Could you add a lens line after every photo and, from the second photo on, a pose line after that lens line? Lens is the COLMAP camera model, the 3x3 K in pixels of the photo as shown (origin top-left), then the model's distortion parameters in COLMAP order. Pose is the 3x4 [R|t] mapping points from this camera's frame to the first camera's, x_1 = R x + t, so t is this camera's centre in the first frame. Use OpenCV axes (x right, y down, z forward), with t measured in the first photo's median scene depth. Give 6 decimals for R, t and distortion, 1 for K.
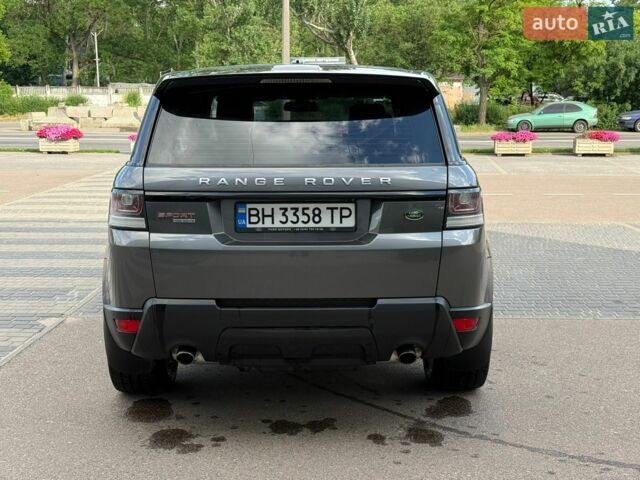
lens RADIAL K [[882.8, 0, 320.0], [0, 882.8, 240.0], [0, 0, 1]] dist [0.197017, -0.402599]
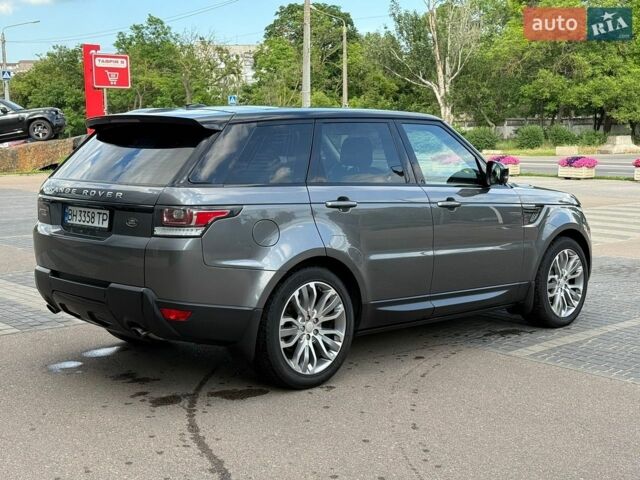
lens RADIAL K [[882.8, 0, 320.0], [0, 882.8, 240.0], [0, 0, 1]] dist [0.197017, -0.402599]
pose [[0.694836, 0.086935, -0.713894, 0.176562], [-0.109311, 0.993900, 0.014641, -0.007416], [0.710812, 0.067863, 0.700101, 0.039314]]
